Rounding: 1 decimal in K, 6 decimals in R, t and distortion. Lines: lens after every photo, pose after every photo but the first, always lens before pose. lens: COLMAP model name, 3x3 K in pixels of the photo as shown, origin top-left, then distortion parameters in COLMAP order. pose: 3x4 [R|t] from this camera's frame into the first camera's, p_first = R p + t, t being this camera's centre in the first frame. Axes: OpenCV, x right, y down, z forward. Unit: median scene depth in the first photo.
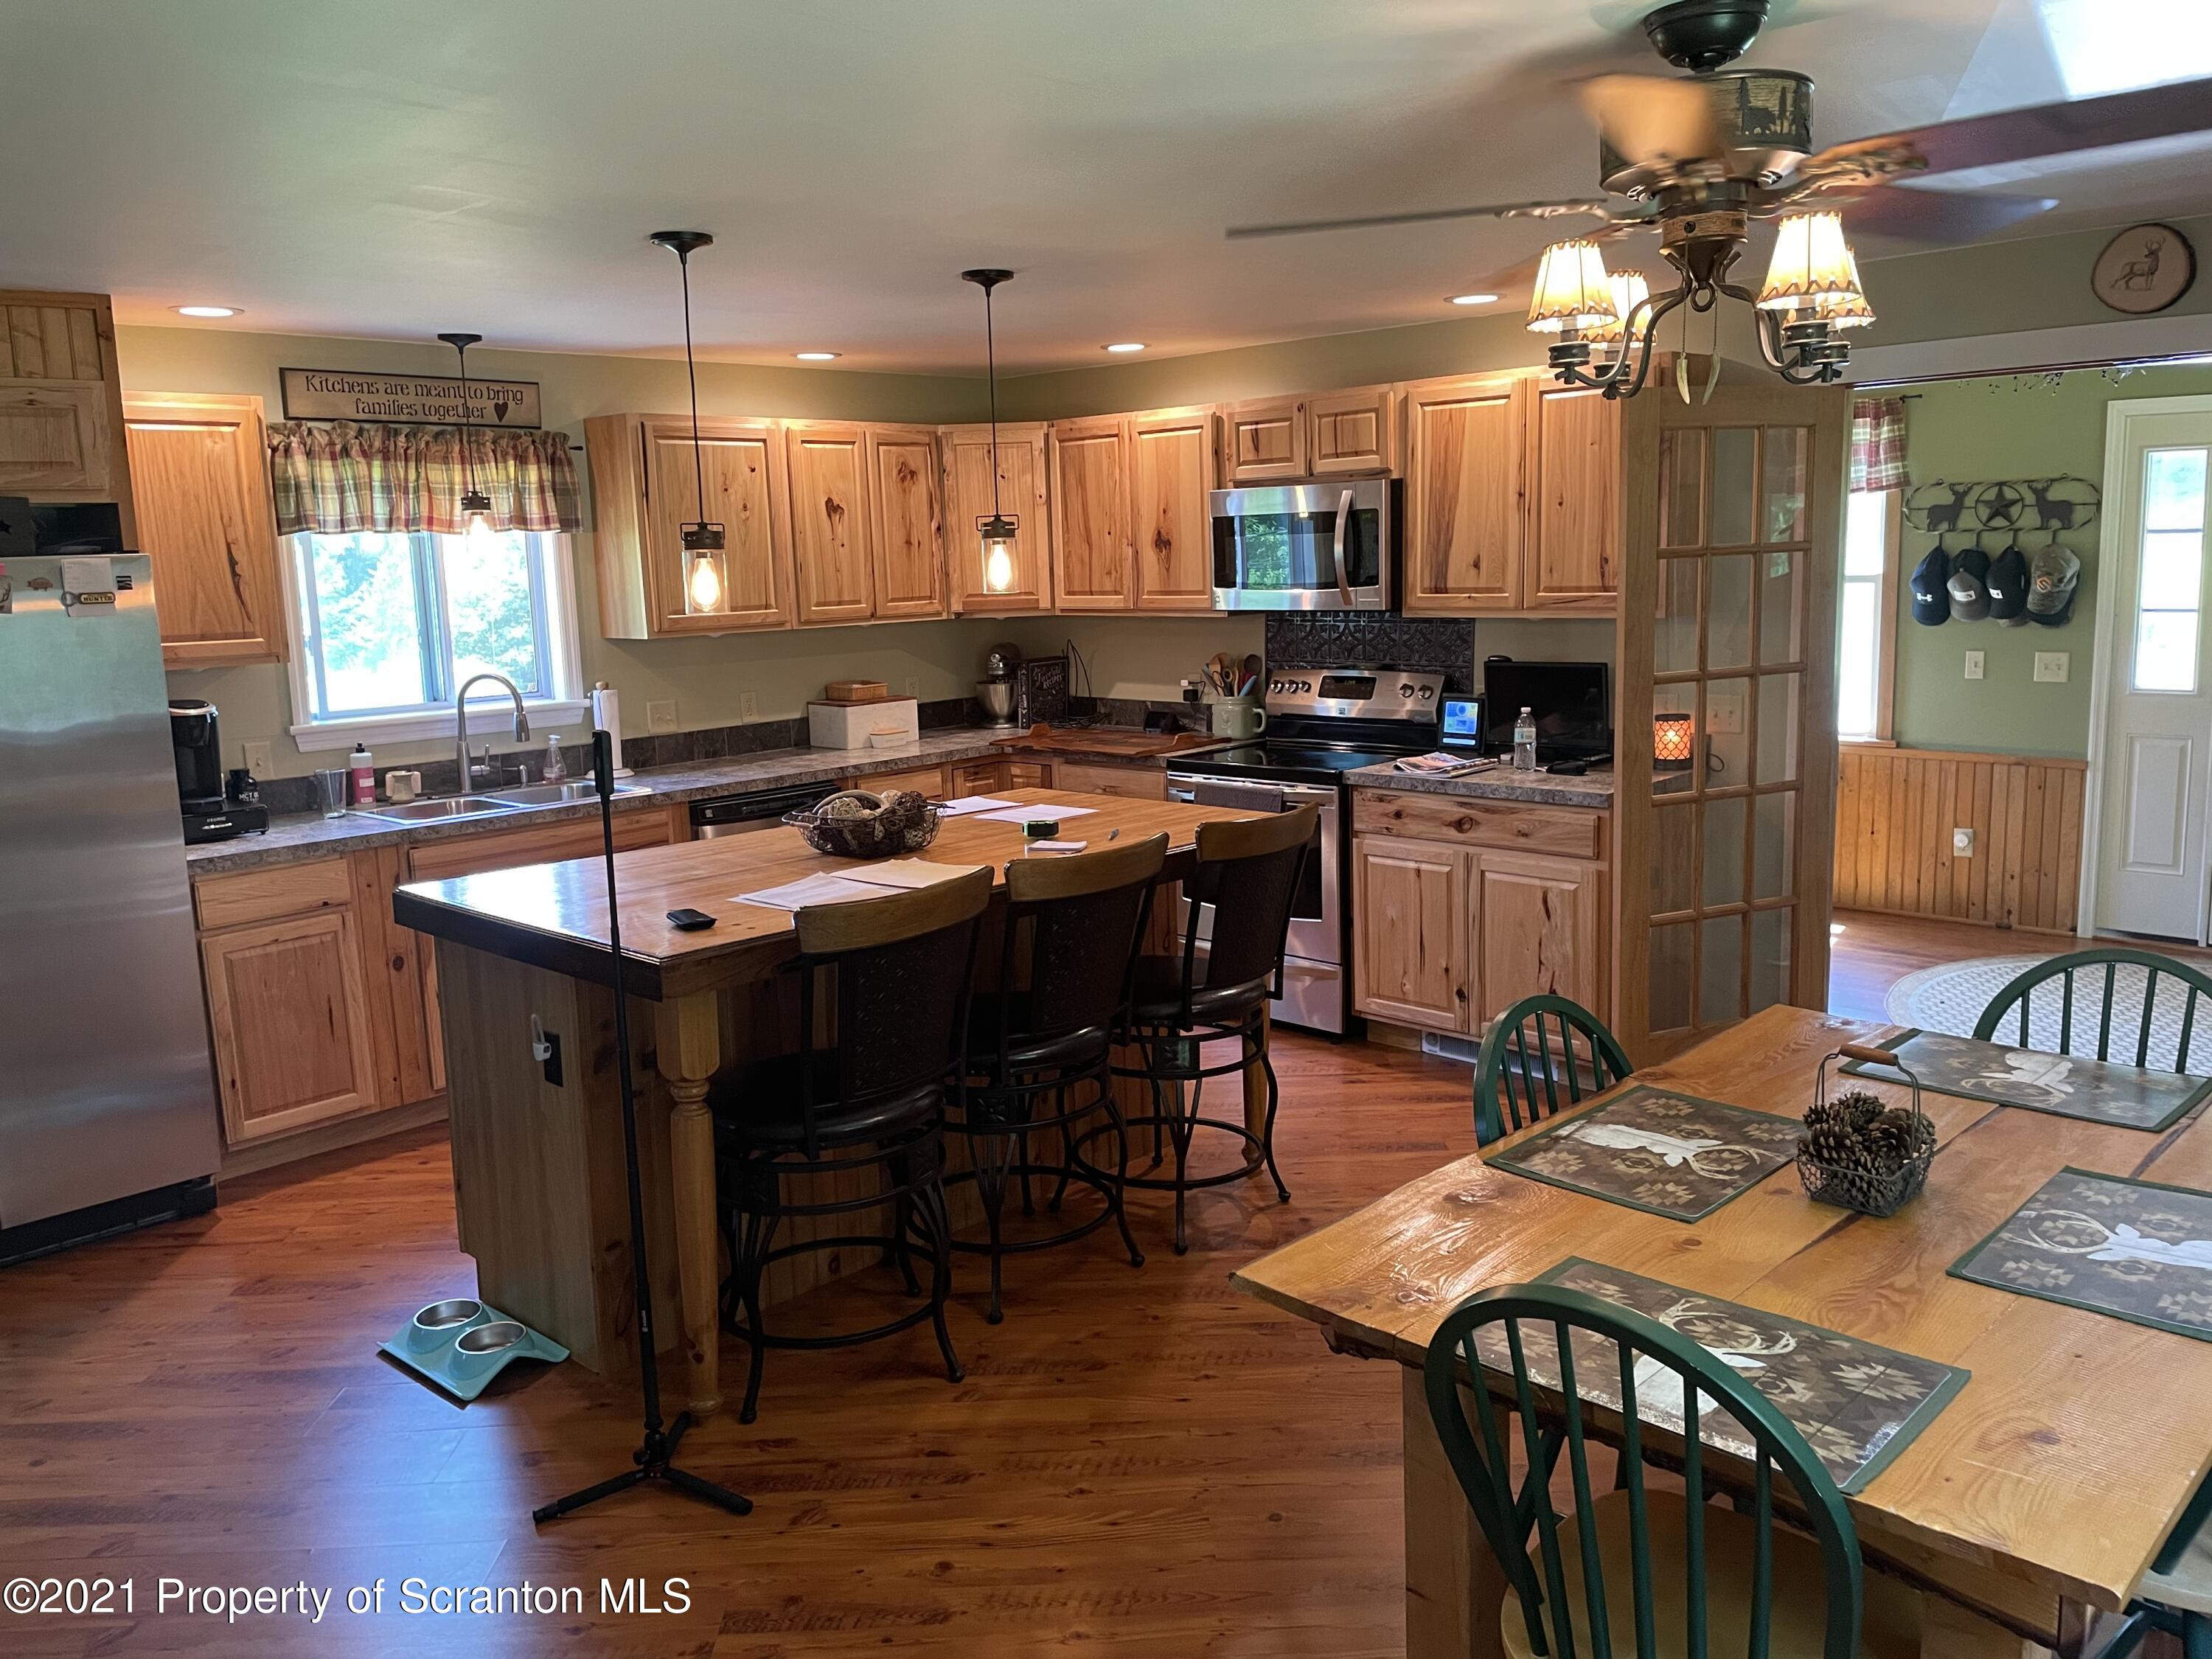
lens RADIAL K [[1676.8, 0, 1088.9], [0, 1676.8, 808.8], [0, 0, 1]] dist [0.096750, -0.124231]
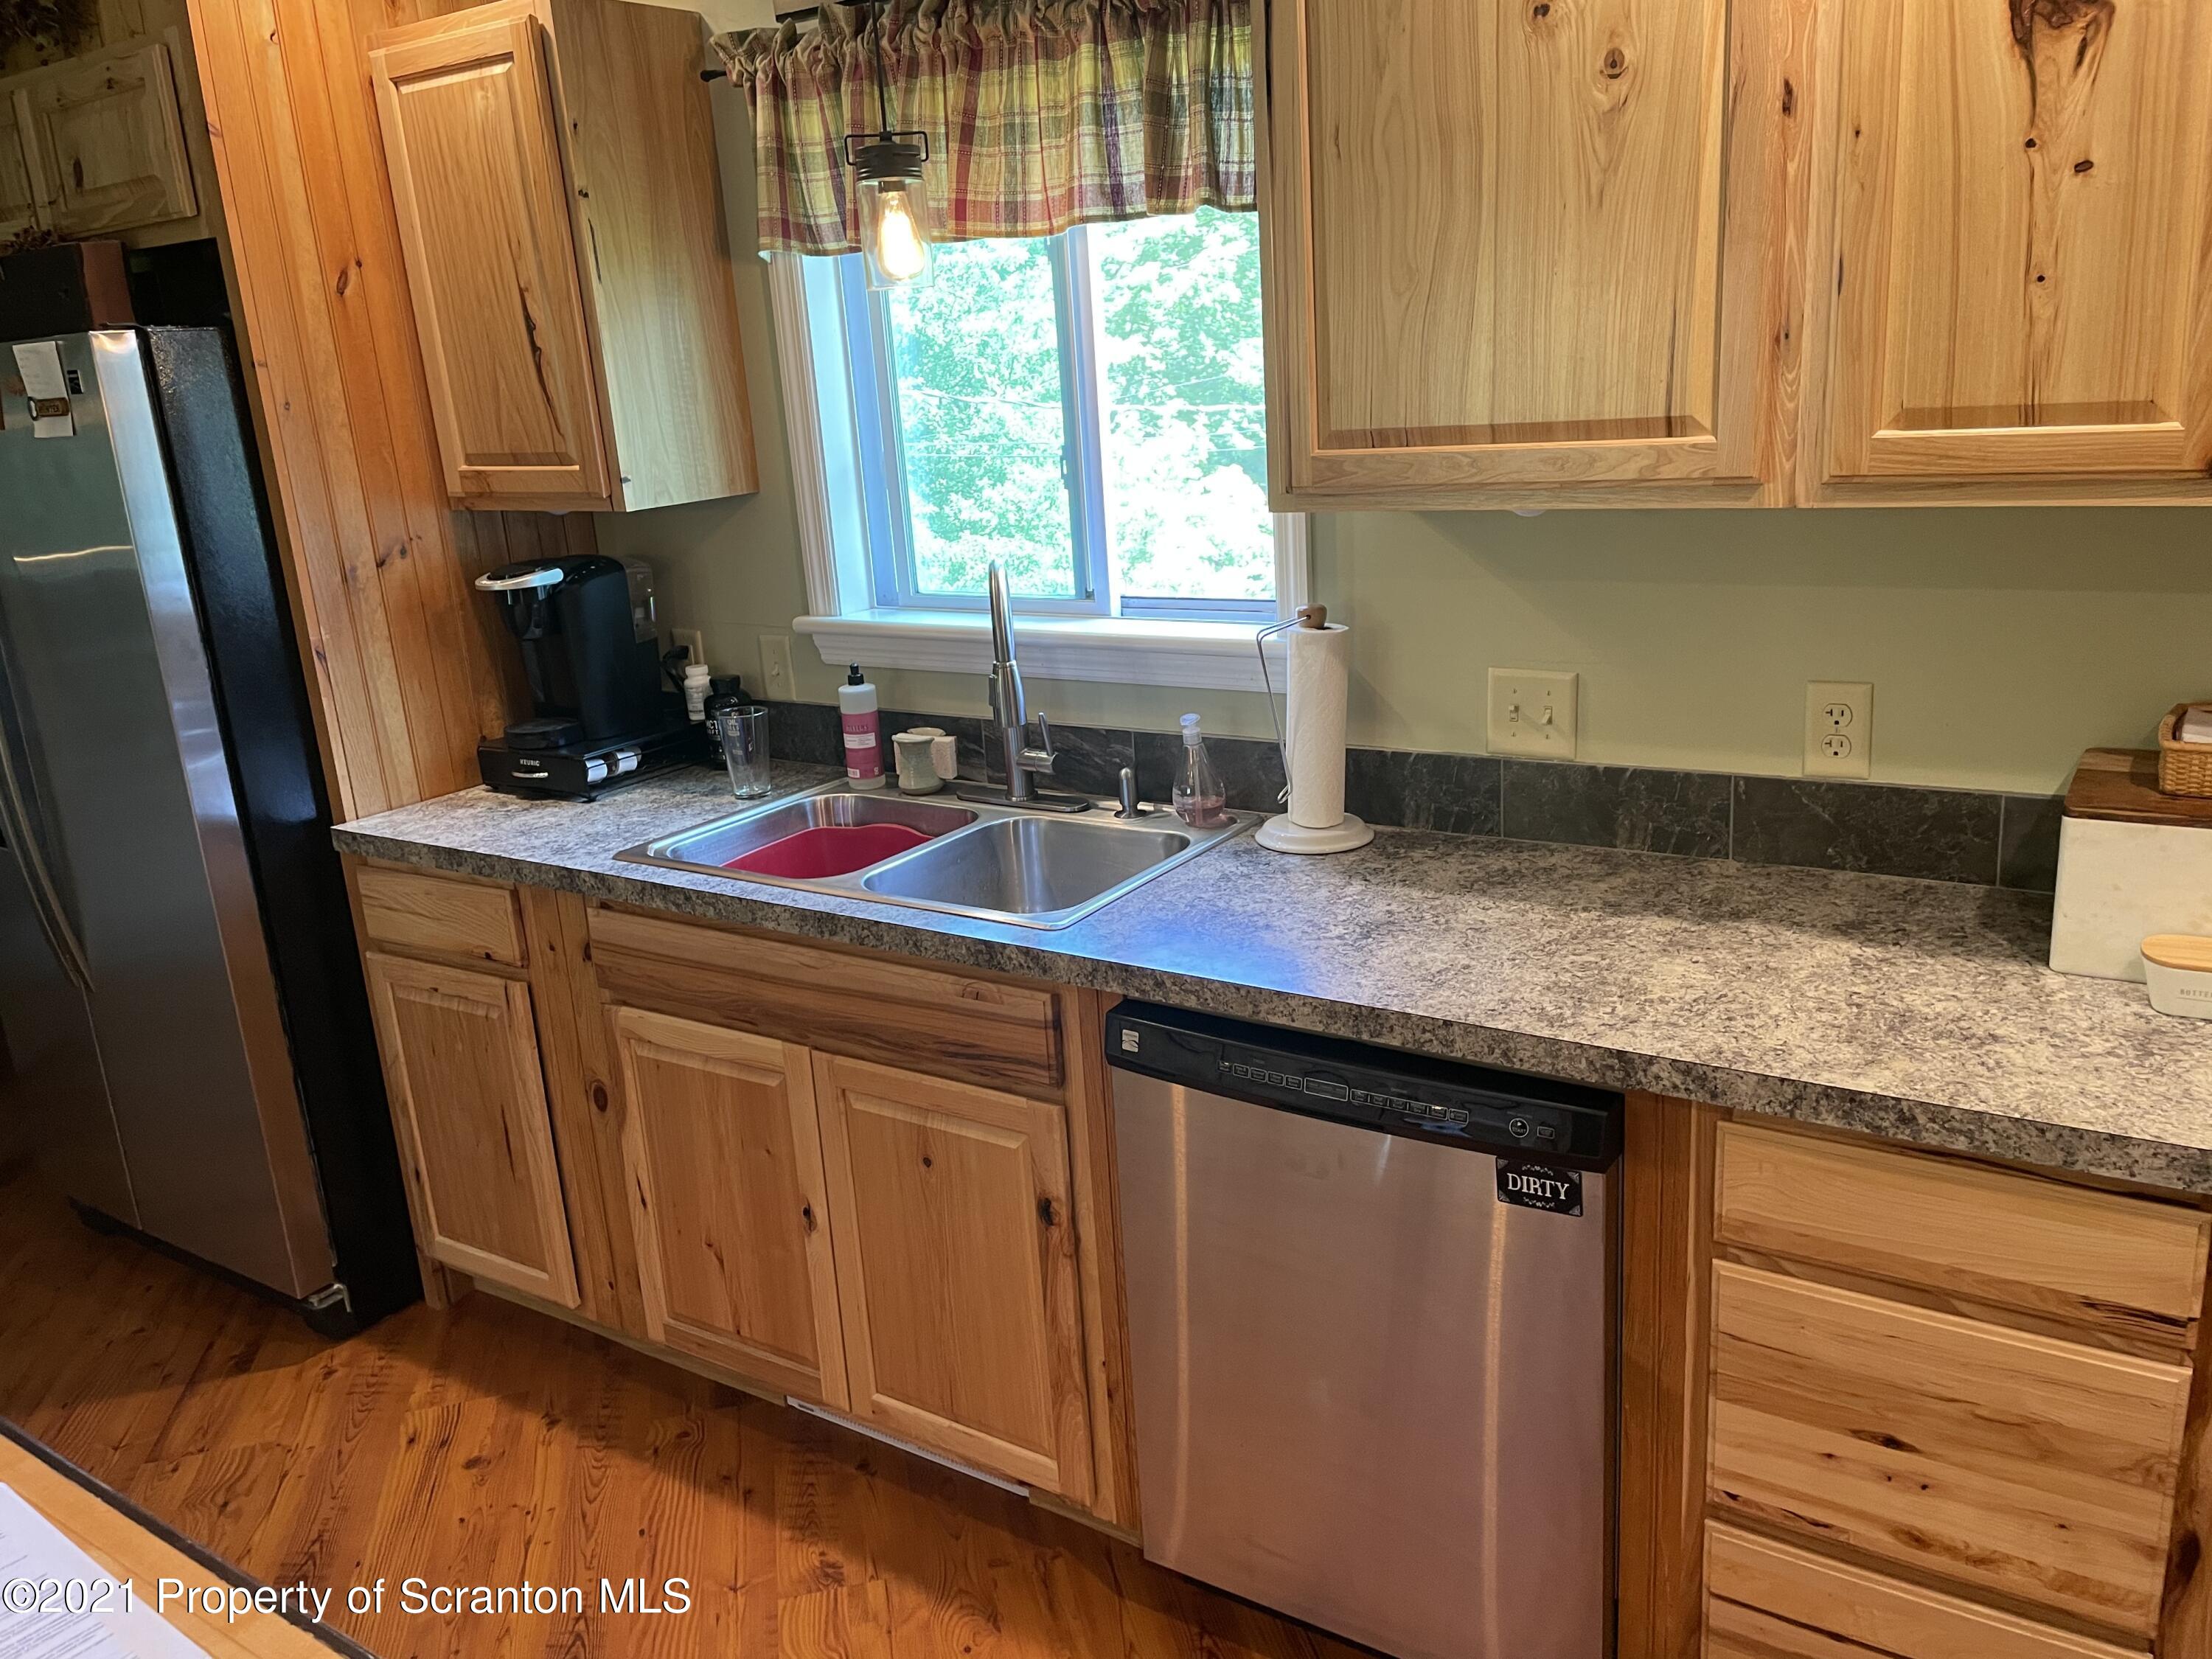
lens RADIAL K [[1681.3, 0, 1106.4], [0, 1681.3, 821.3], [0, 0, 1]] dist [0.100002, -0.134993]
pose [[0.185398, 0.286206, -0.940060, 0.095680], [-0.093713, 0.957435, 0.273014, -0.144135], [0.978185, 0.037480, 0.204328, 0.974771]]
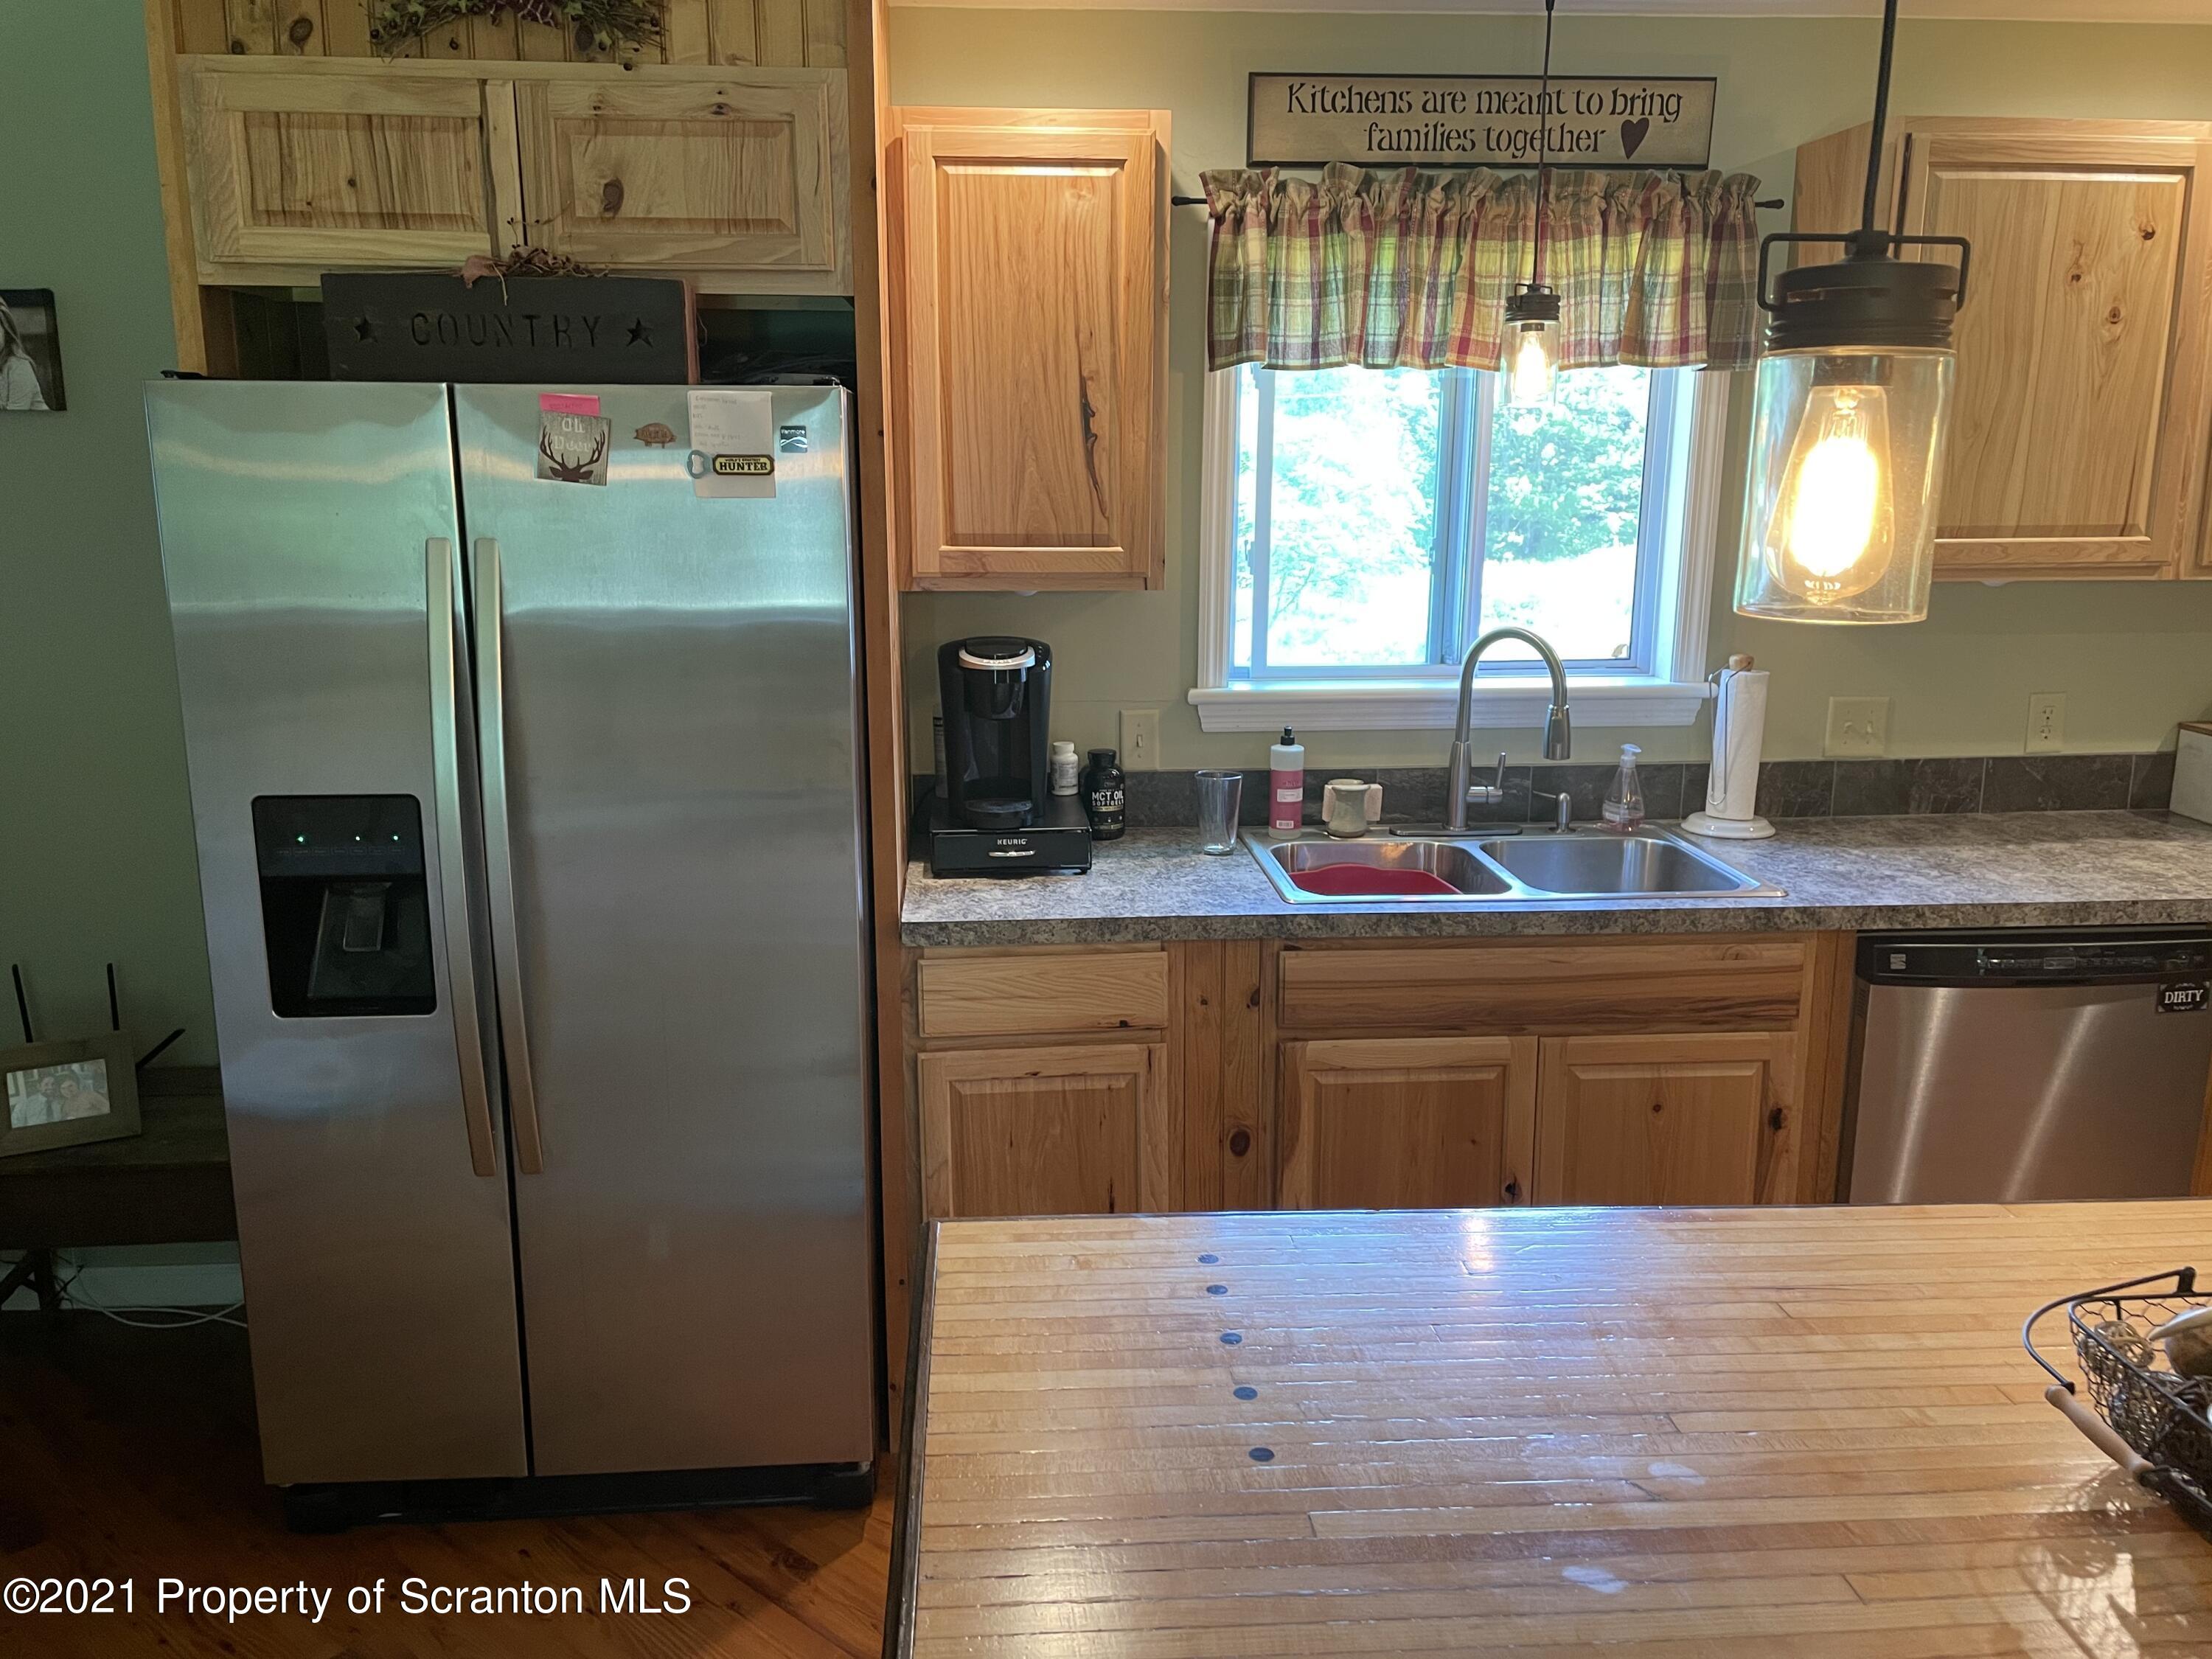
lens RADIAL K [[1676.8, 0, 1088.9], [0, 1676.8, 808.8], [0, 0, 1]] dist [0.096750, -0.124231]
pose [[0.744578, 0.171882, -0.645028, -0.097301], [-0.126238, 0.985102, 0.116781, -0.071128], [0.655491, -0.005525, 0.755183, 0.512029]]
